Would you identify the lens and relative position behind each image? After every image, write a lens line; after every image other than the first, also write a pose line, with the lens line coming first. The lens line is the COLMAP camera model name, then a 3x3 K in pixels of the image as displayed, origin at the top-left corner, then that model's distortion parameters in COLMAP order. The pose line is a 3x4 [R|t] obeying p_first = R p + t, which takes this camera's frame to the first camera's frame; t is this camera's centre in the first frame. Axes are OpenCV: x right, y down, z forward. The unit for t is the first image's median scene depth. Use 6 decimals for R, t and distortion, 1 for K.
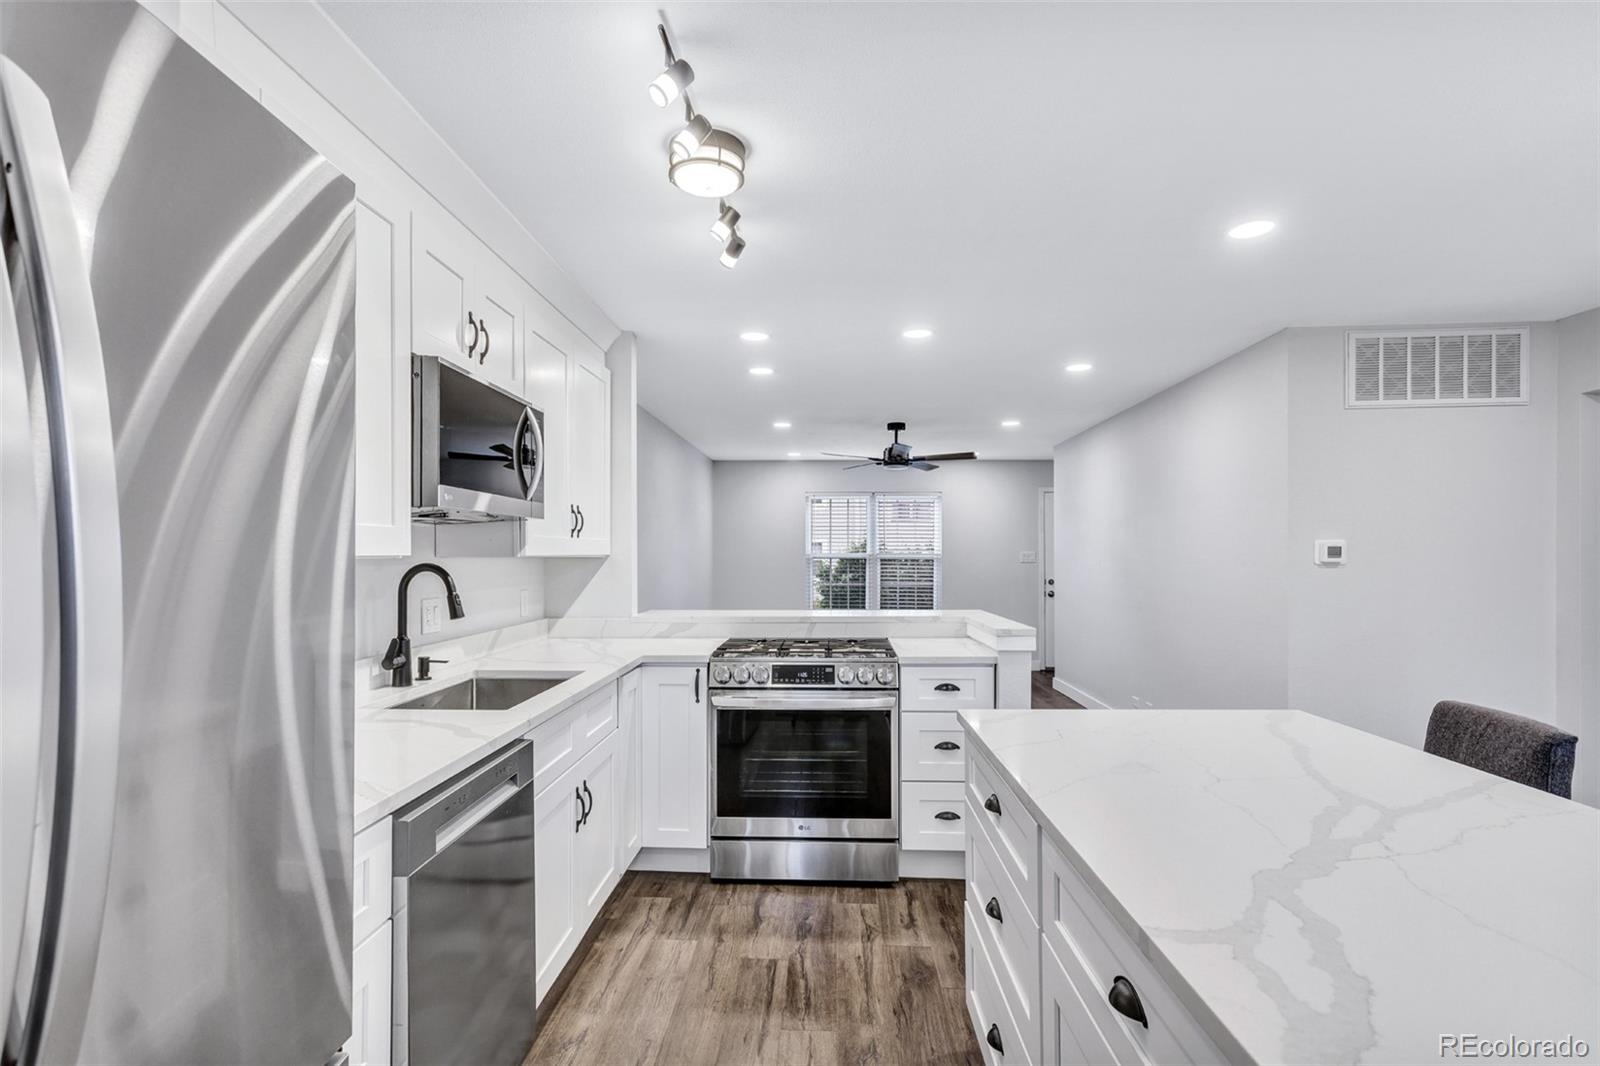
lens RADIAL K [[789.7, 0, 799.1], [0, 789.7, 564.7], [0, 0, 1]] dist [0.009126, 0.003578]
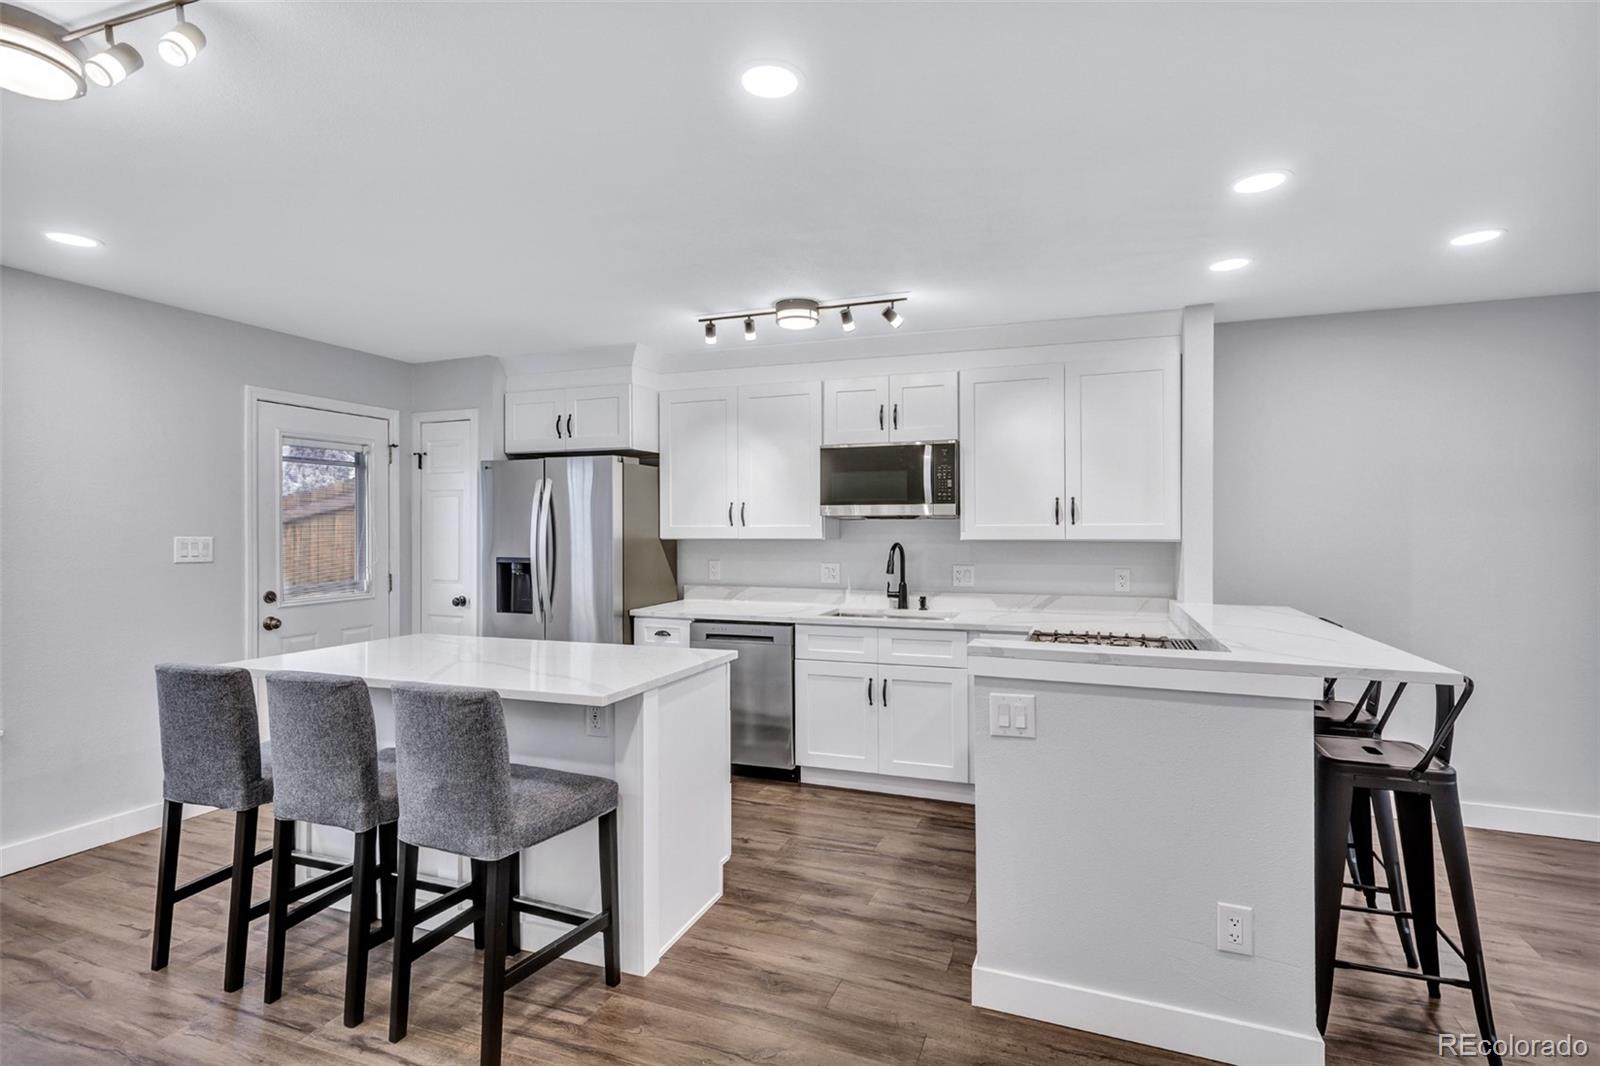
lens RADIAL K [[789.7, 0, 798.7], [0, 789.7, 520.6], [0, 0, 1]] dist [0.009126, 0.003578]
pose [[-0.328091, -0.011959, -0.944570, 0.852564], [-0.012317, 0.999889, -0.008382, -0.022392], [0.944566, 0.008884, -0.328202, 0.879325]]
